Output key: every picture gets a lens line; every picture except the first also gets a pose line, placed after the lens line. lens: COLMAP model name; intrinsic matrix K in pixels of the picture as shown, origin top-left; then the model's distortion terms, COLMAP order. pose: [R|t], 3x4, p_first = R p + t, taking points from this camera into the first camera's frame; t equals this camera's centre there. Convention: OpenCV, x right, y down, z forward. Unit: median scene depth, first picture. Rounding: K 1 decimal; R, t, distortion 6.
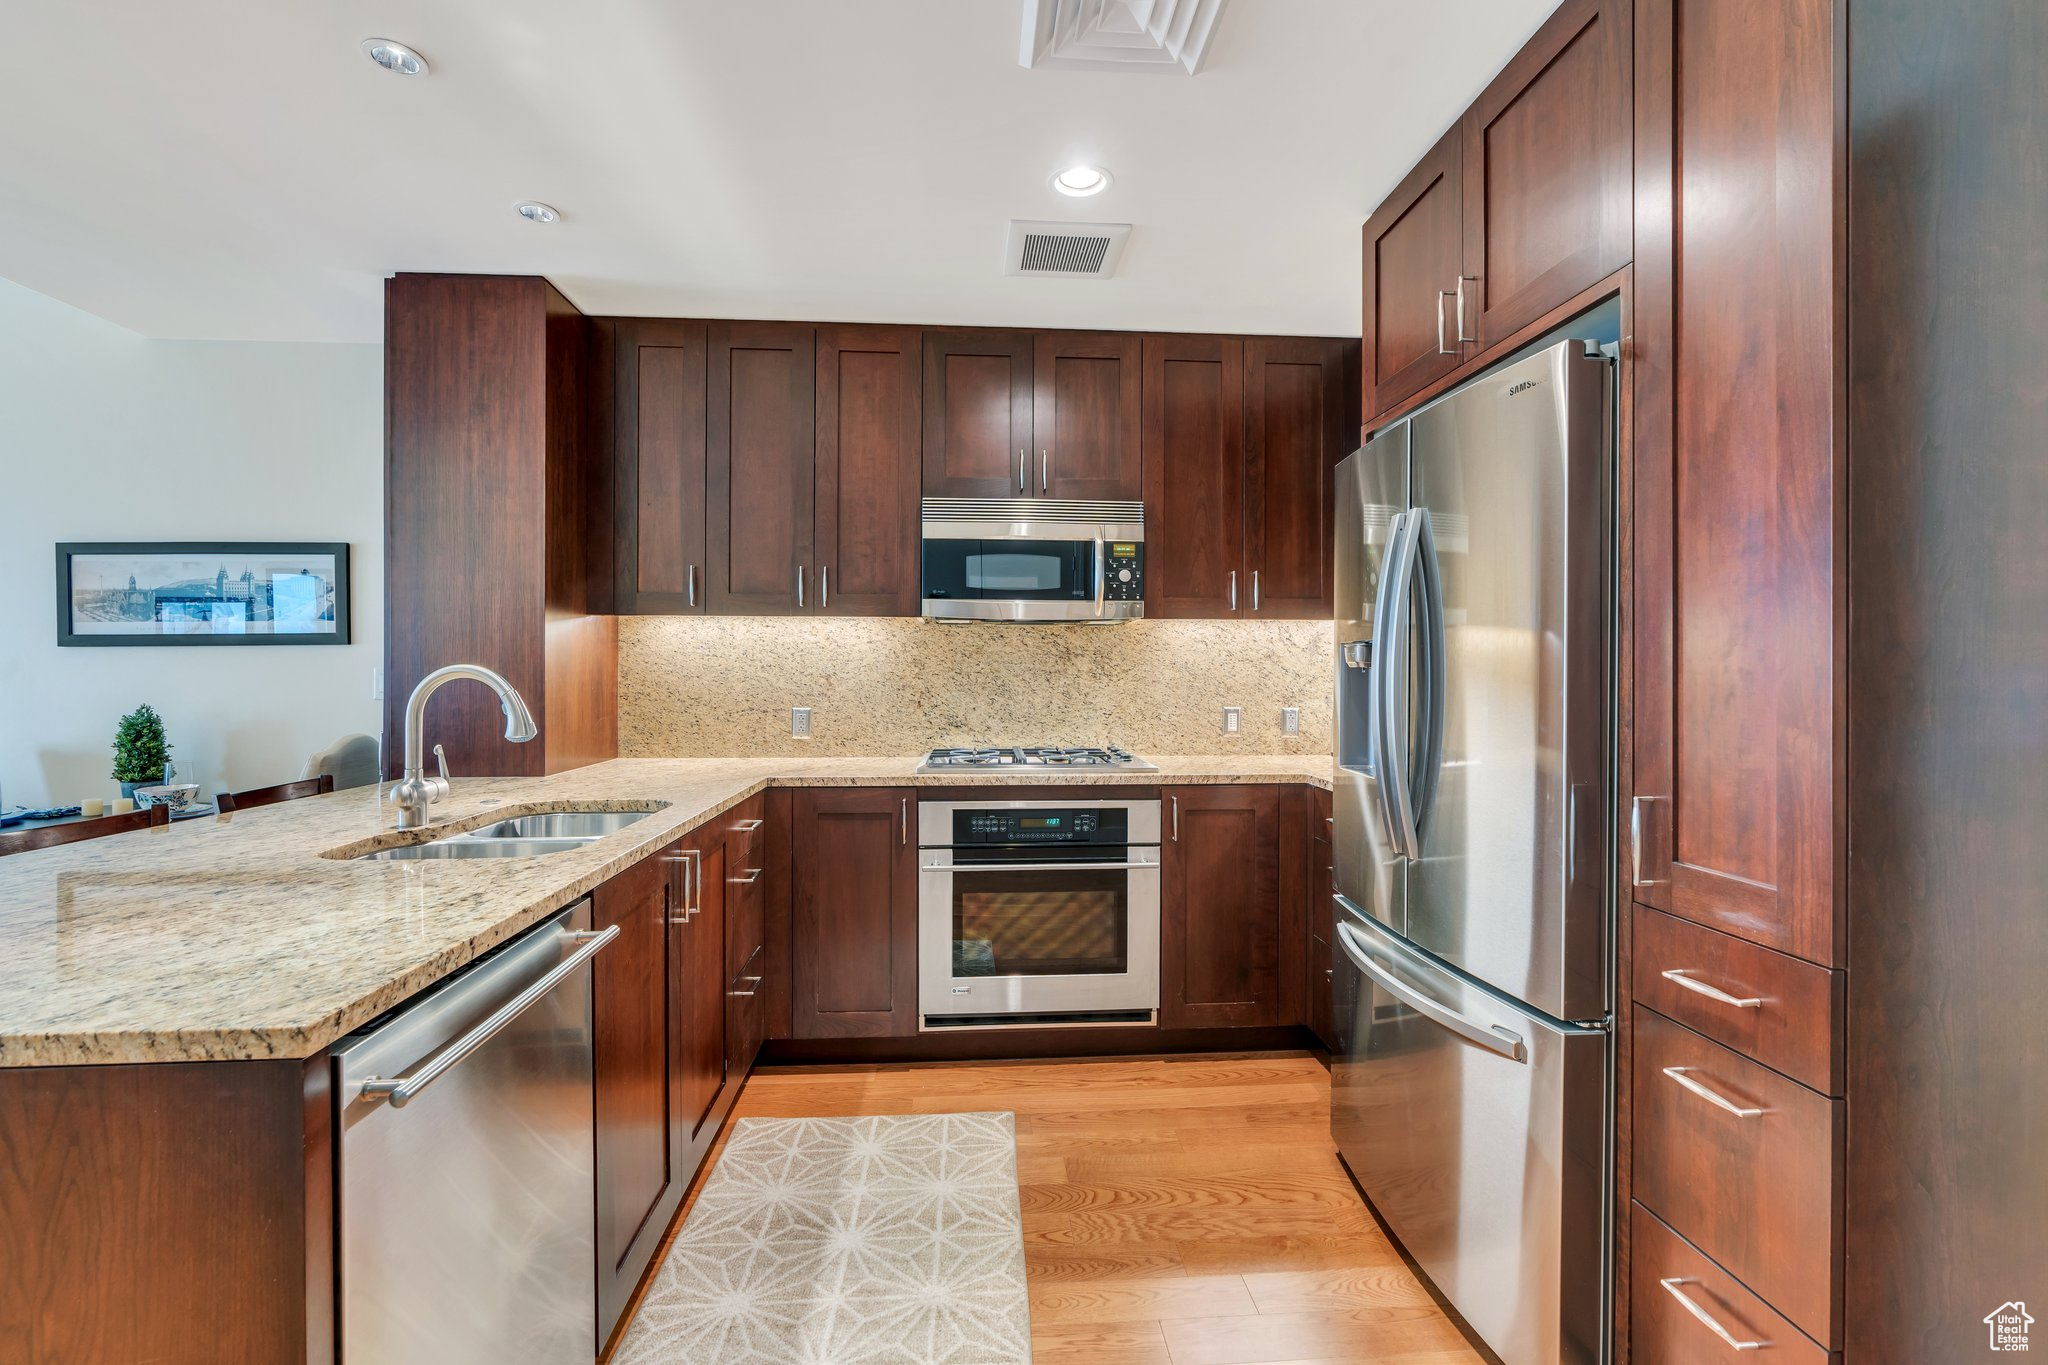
lens RADIAL K [[909.7, 0, 1027.6], [0, 909.7, 672.2], [0, 0, 1]] dist [-0.011772, 0.004208]
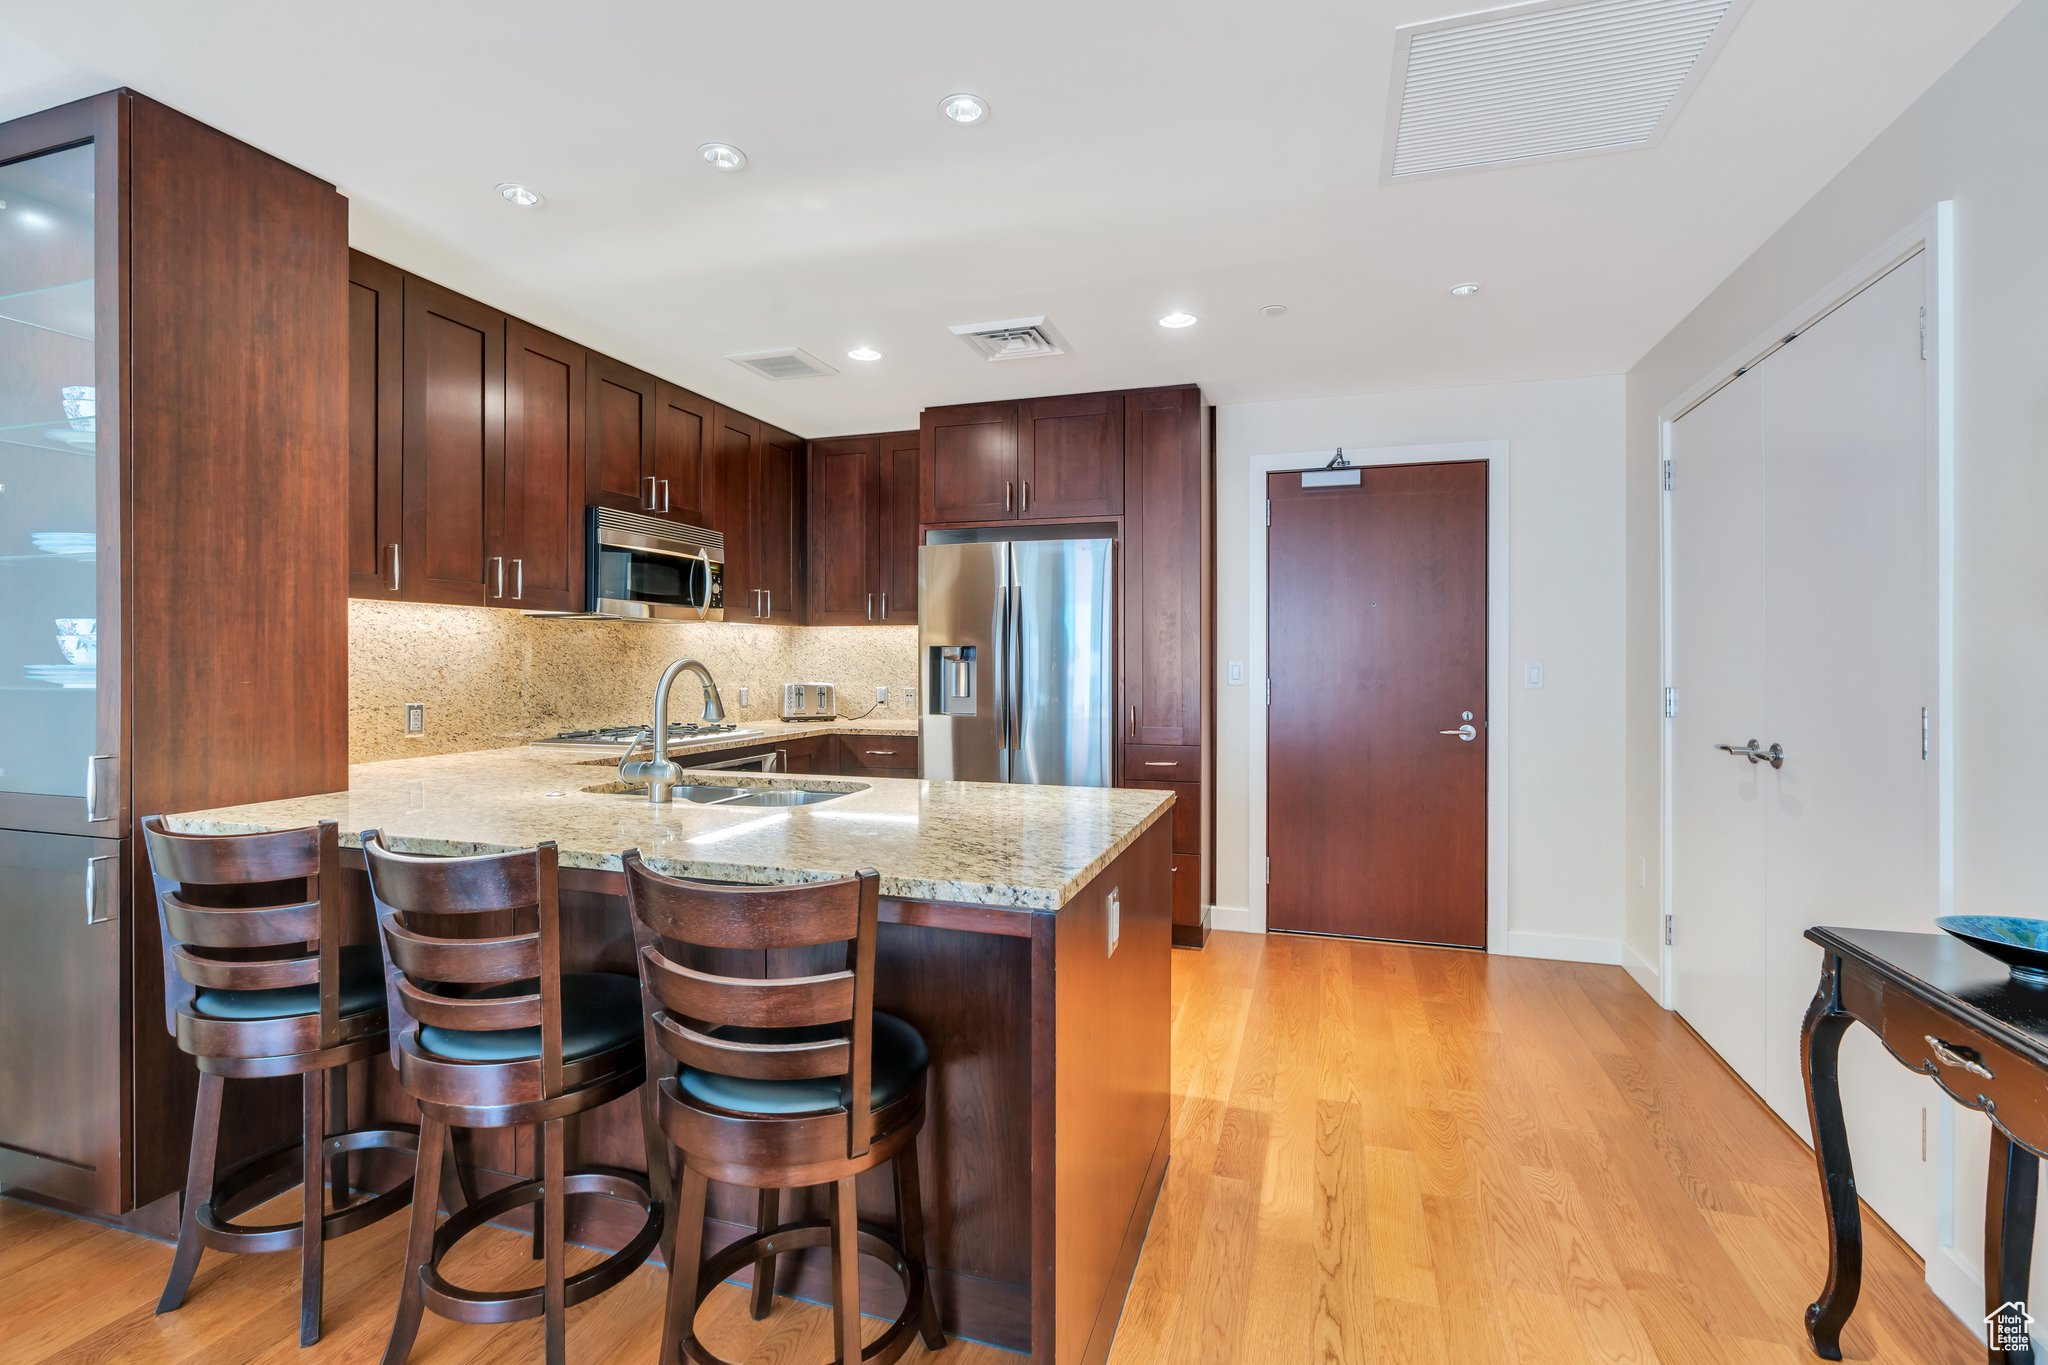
lens RADIAL K [[913.7, 0, 1027.8], [0, 913.7, 673.9], [0, 0, 1]] dist [-0.012457, 0.000392]
pose [[0.379414, -0.015656, 0.925094, -0.911789], [0.003635, 0.999874, 0.015431, -0.002298], [-0.925220, -0.002492, 0.379423, 0.086018]]
